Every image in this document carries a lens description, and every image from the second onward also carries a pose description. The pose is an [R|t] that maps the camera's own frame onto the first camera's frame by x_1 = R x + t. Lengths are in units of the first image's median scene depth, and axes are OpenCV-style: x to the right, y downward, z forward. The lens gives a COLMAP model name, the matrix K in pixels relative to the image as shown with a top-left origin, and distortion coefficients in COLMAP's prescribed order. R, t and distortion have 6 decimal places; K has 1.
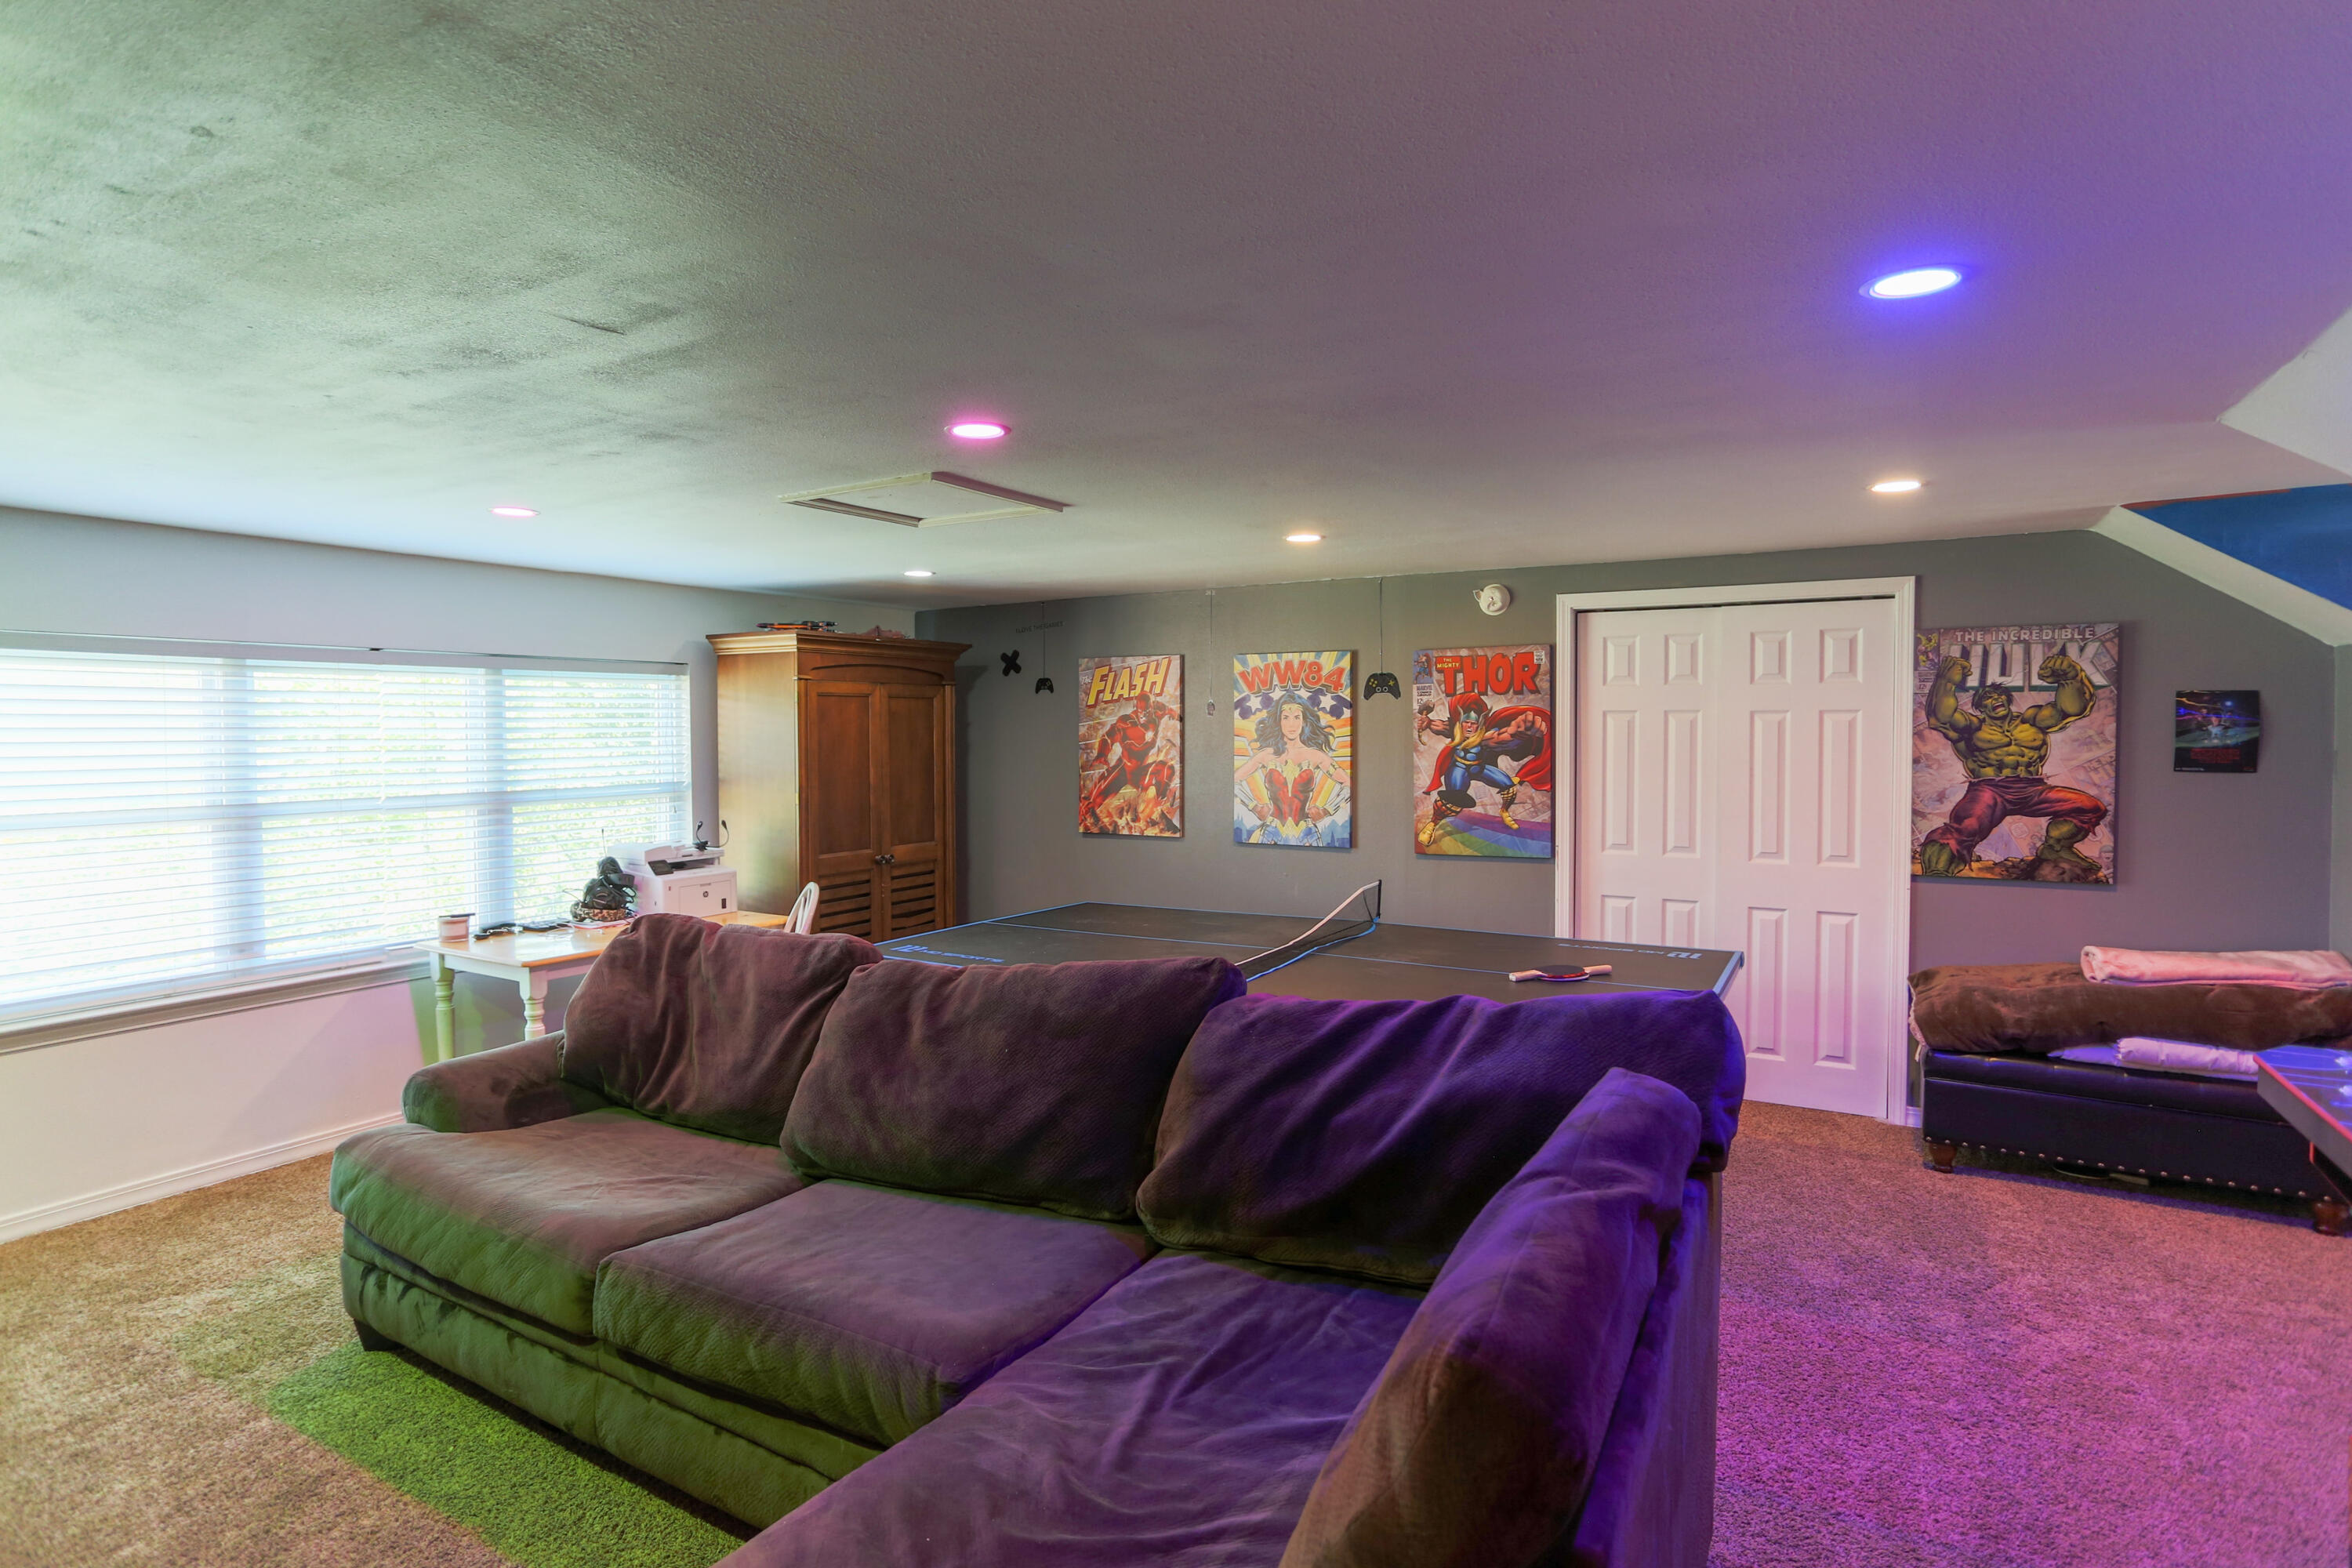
lens RADIAL K [[1186.4, 0, 1176.7], [0, 1186.4, 763.1], [0, 0, 1]] dist [-0.047336, 0.032935]
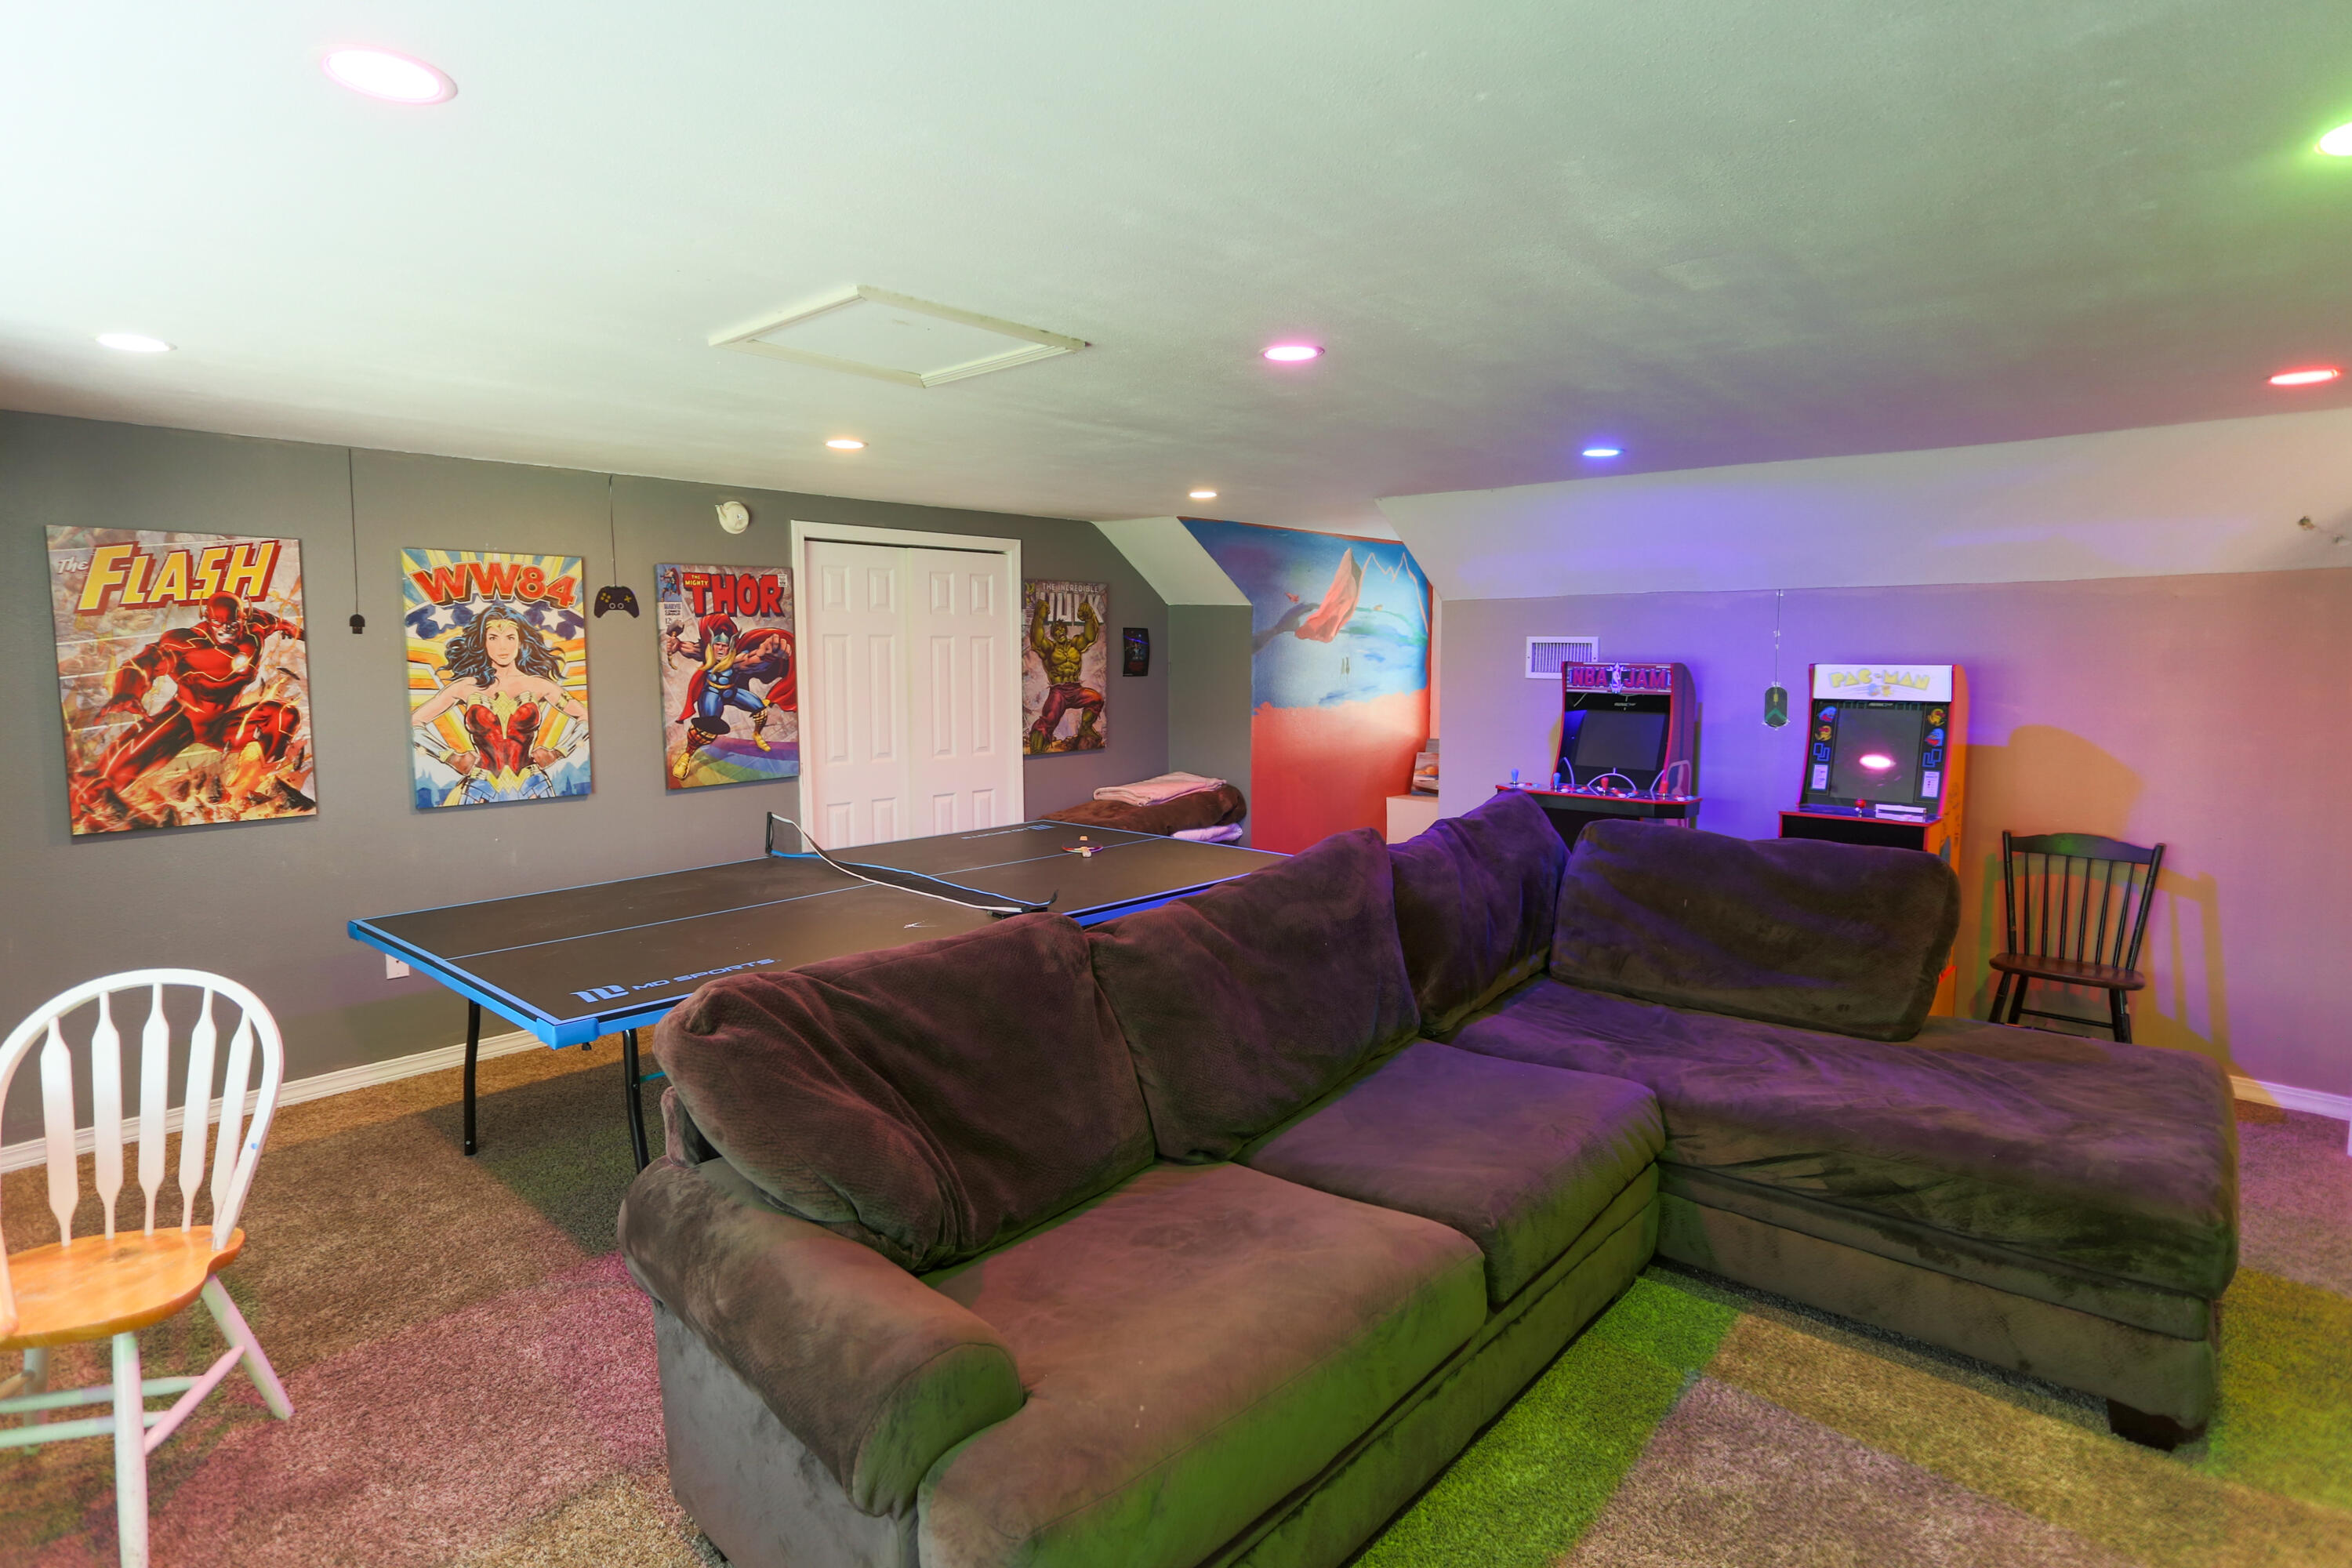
lens RADIAL K [[1209.0, 0, 1175.6], [0, 1209.0, 759.2], [0, 0, 1]] dist [-0.050901, 0.034232]
pose [[0.206166, -0.086934, 0.974648, -0.690297], [0.027703, 0.996165, 0.082994, -0.013643], [-0.978125, 0.009890, 0.207784, 0.484493]]
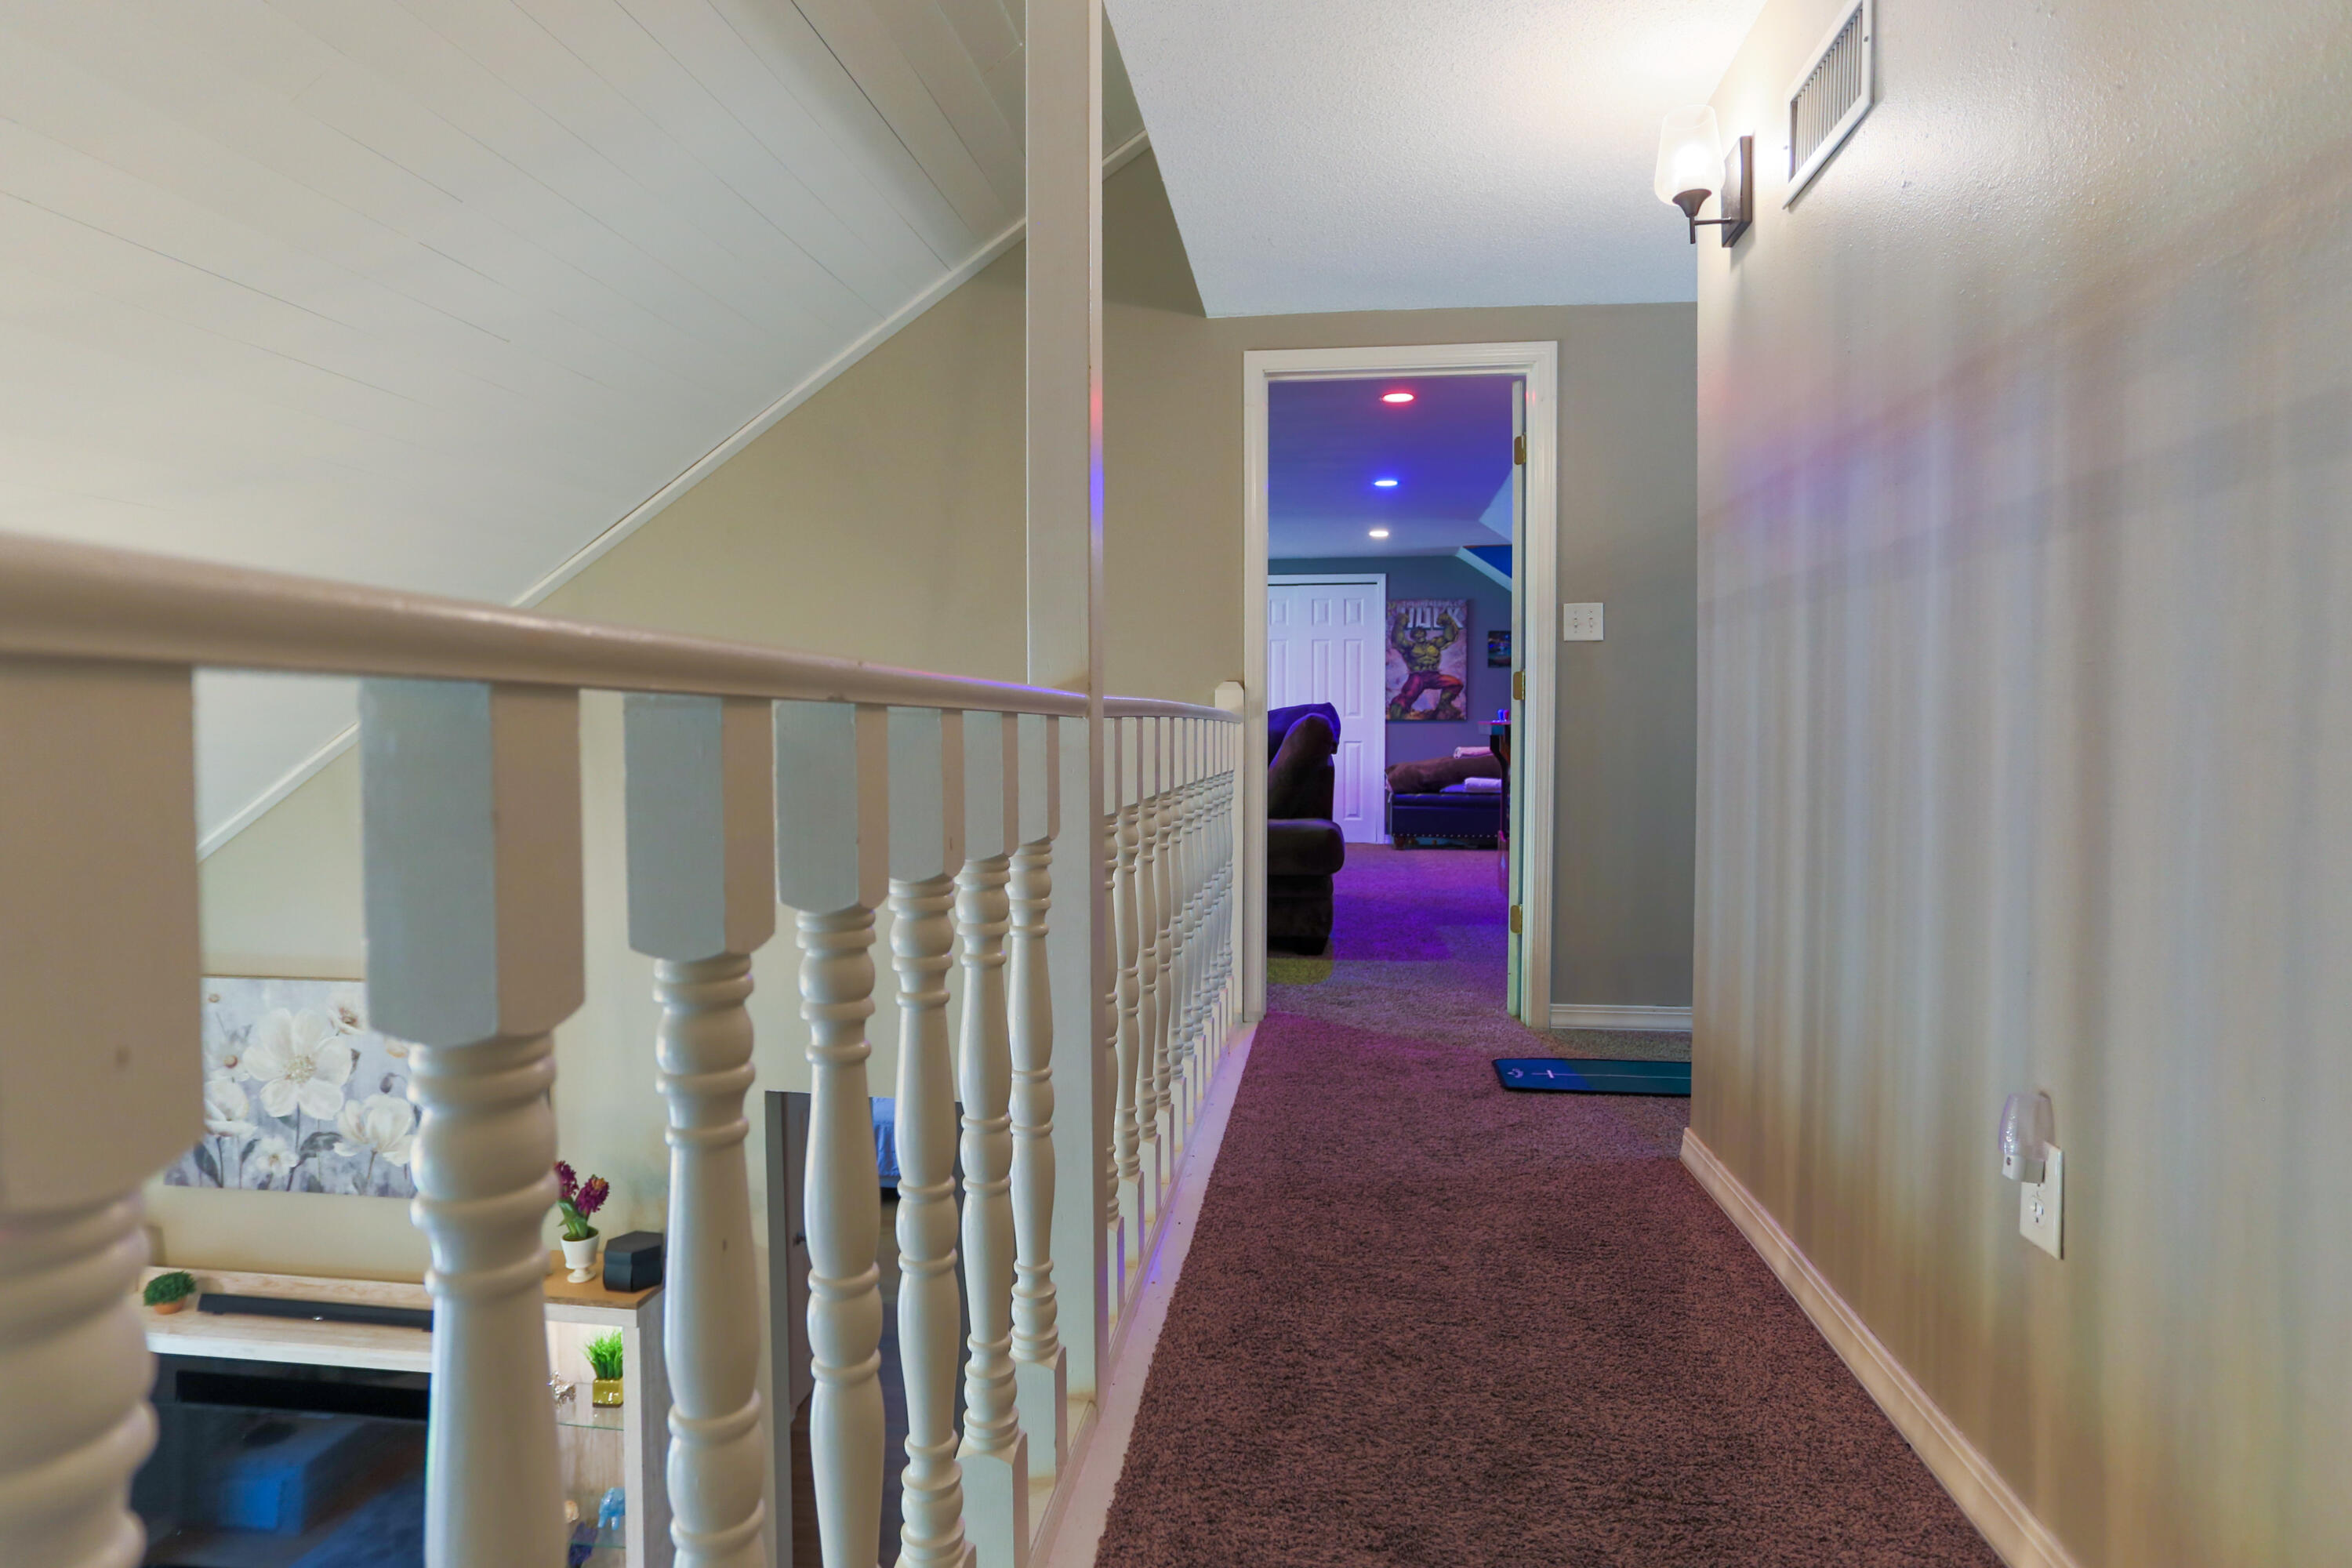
lens RADIAL K [[1209.0, 0, 1175.6], [0, 1209.0, 759.2], [0, 0, 1]] dist [-0.050901, 0.034232]
pose [[0.924474, -0.010454, 0.381101, -0.478890], [0.008235, 0.999938, 0.007452, 0.135130], [-0.381155, -0.003751, 0.924504, -0.752685]]
